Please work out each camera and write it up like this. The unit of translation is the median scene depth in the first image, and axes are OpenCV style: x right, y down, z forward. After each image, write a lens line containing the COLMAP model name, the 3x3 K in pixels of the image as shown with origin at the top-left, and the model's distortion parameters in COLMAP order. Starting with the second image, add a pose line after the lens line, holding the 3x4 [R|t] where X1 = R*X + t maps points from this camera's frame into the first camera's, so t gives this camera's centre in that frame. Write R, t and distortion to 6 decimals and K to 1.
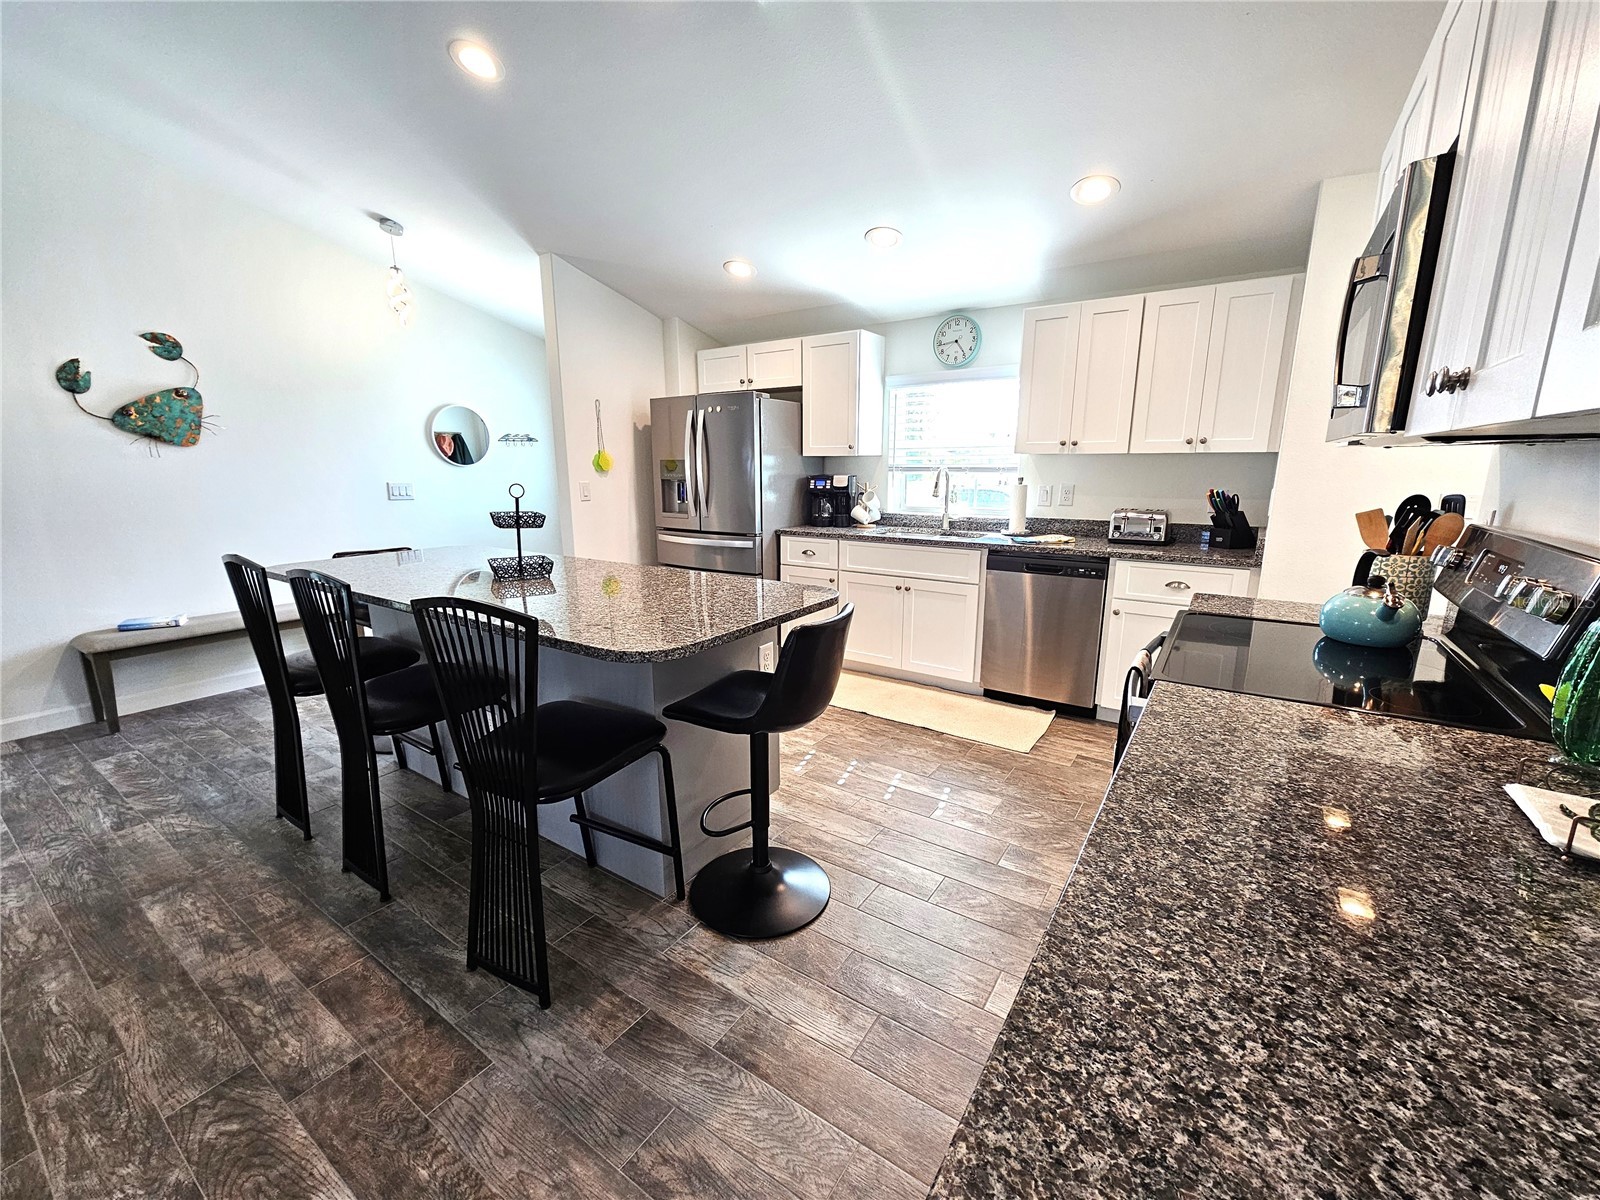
lens RADIAL K [[657.9, 0, 795.7], [0, 657.9, 612.7], [0, 0, 1]] dist [-0.005985, 0.003484]
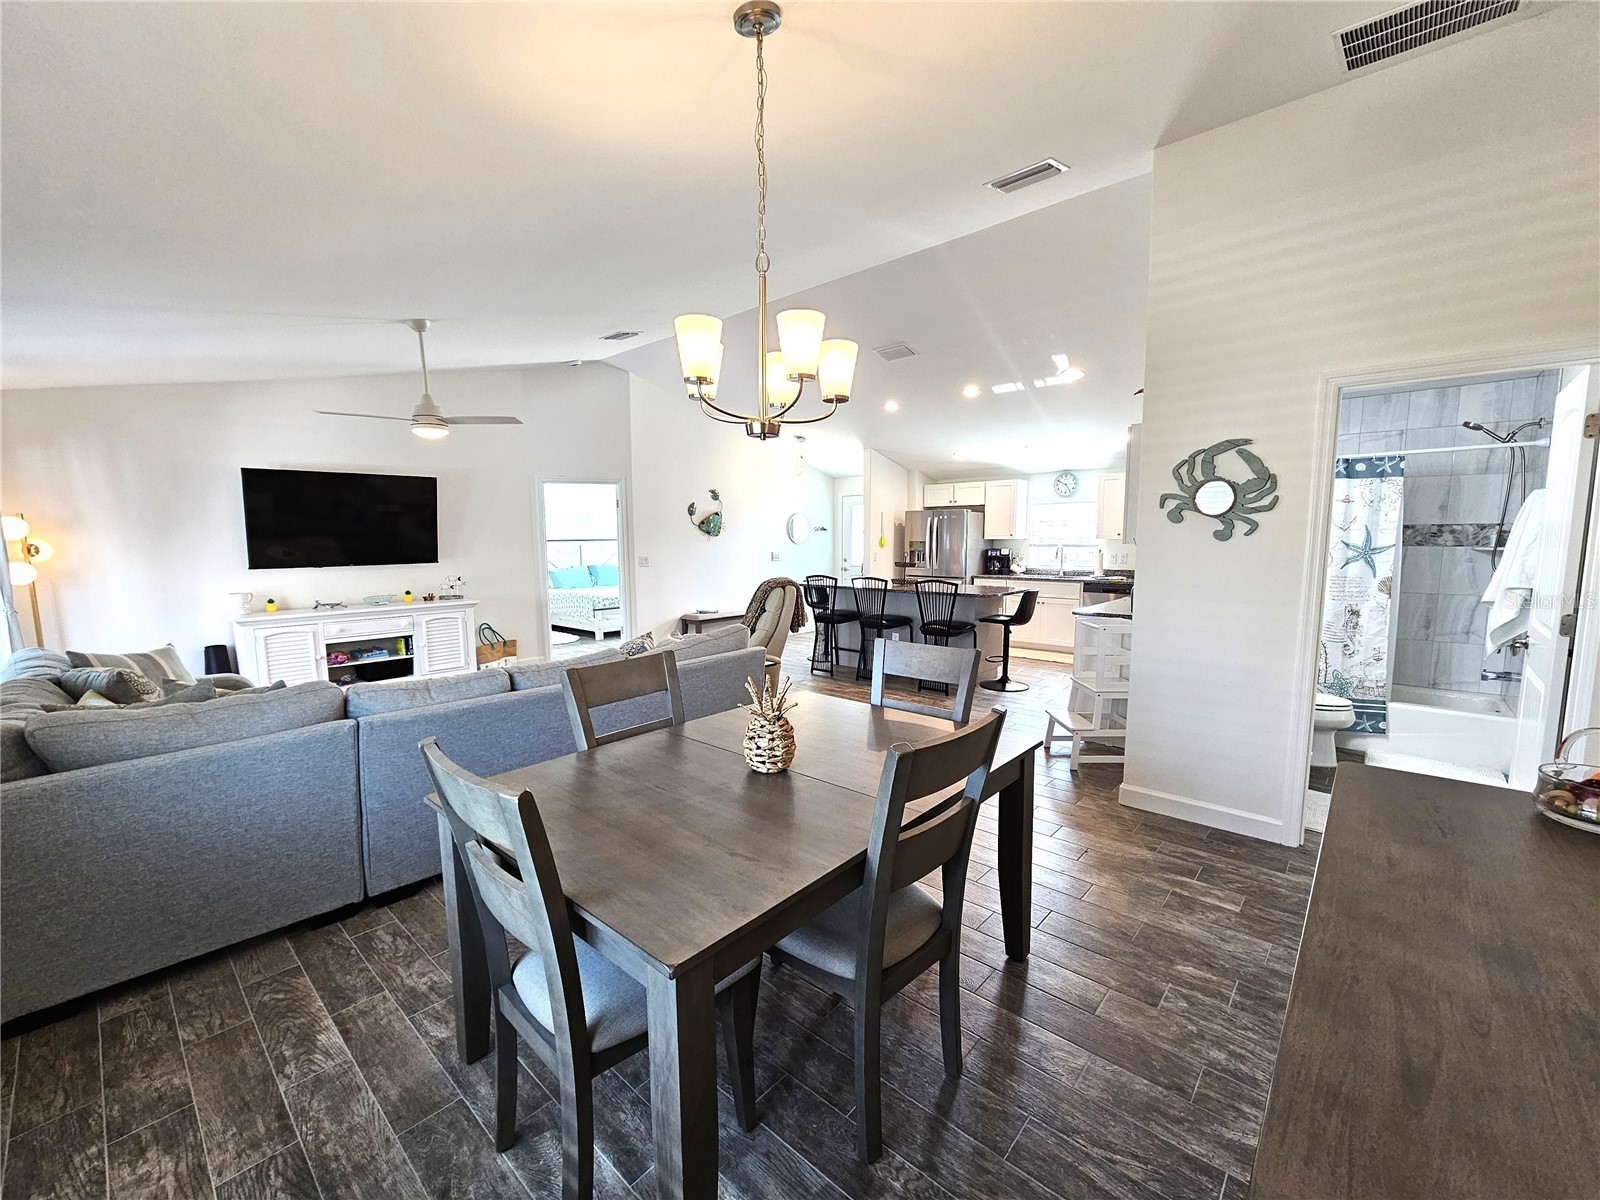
lens RADIAL K [[657.9, 0, 792.8], [0, 657.9, 609.4], [0, 0, 1]] dist [-0.005985, 0.003484]
pose [[0.989666, 0.013003, -0.142804, -0.302796], [-0.029186, 0.993299, -0.111823, 0.230163], [0.140393, 0.114836, 0.983414, -1.098366]]
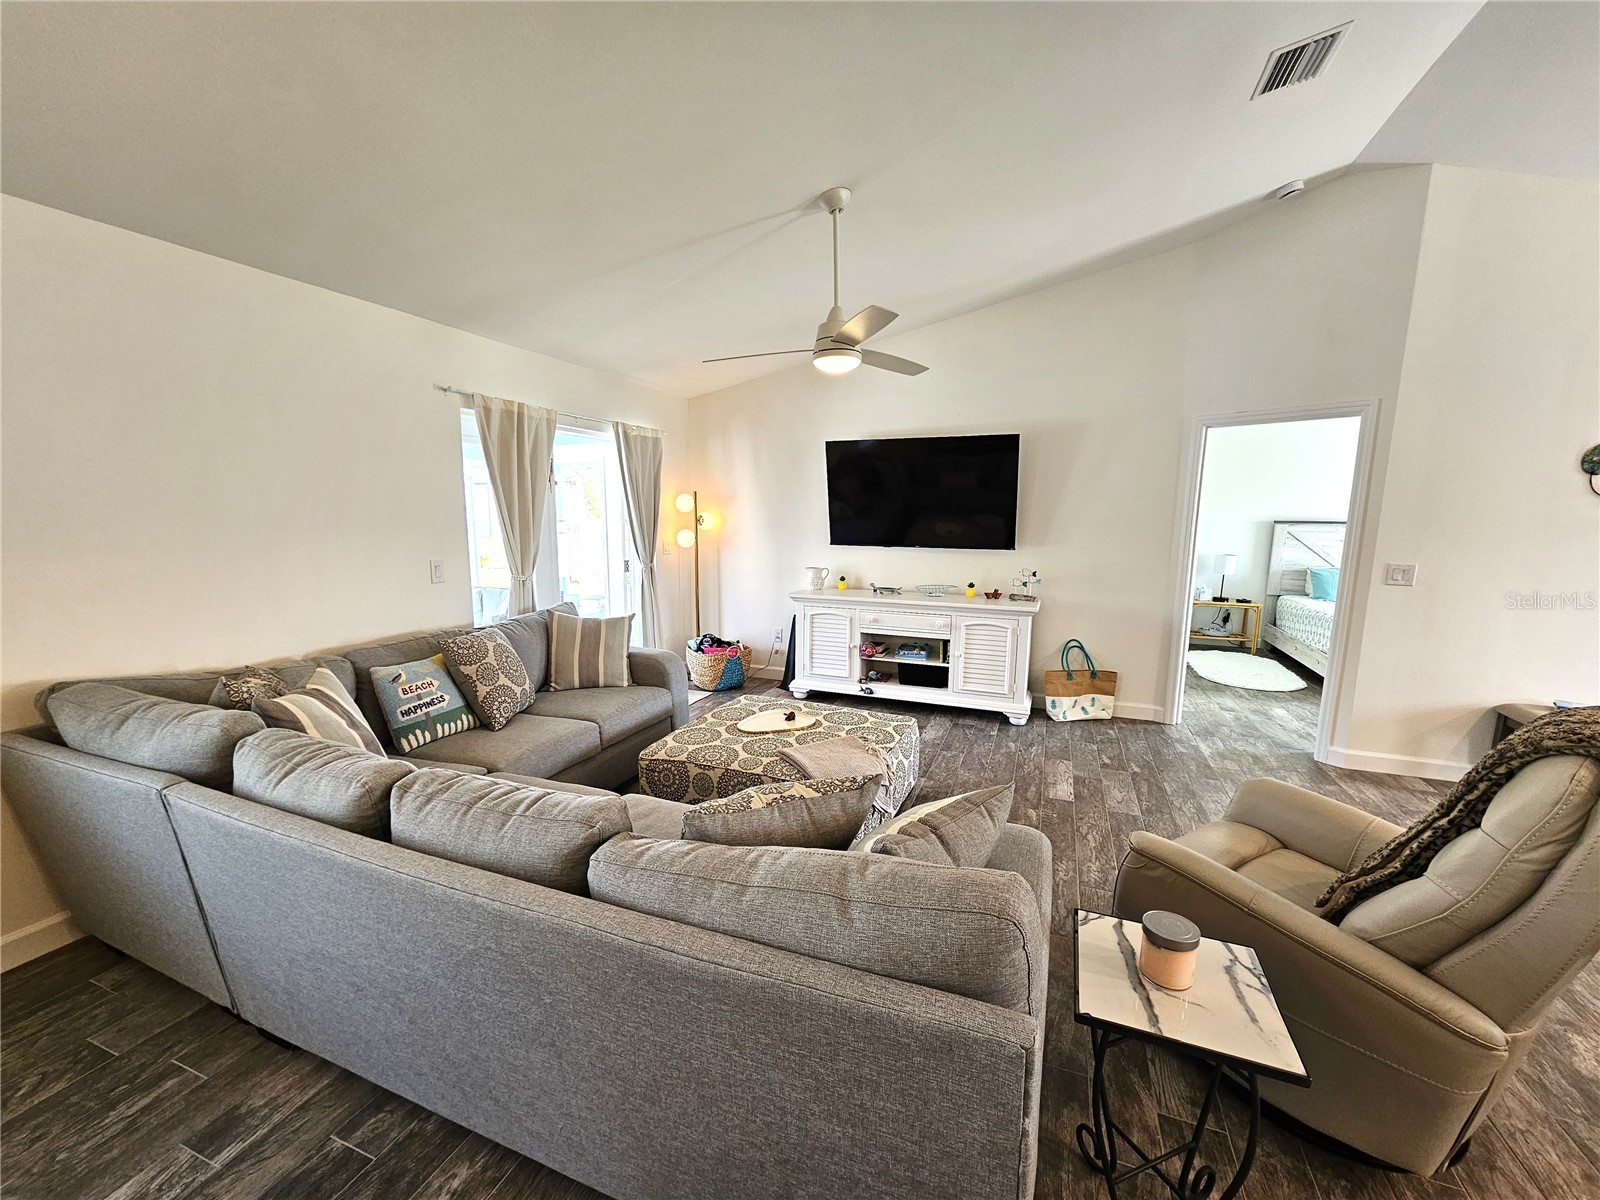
lens RADIAL K [[657.9, 0, 800.5], [0, 657.9, 611.0], [0, 0, 1]] dist [-0.005985, 0.003484]
pose [[0.224030, 0.157145, -0.961829, -0.305211], [-0.227847, 0.968010, 0.105085, 0.033818], [0.947574, 0.195608, 0.252669, -0.308188]]
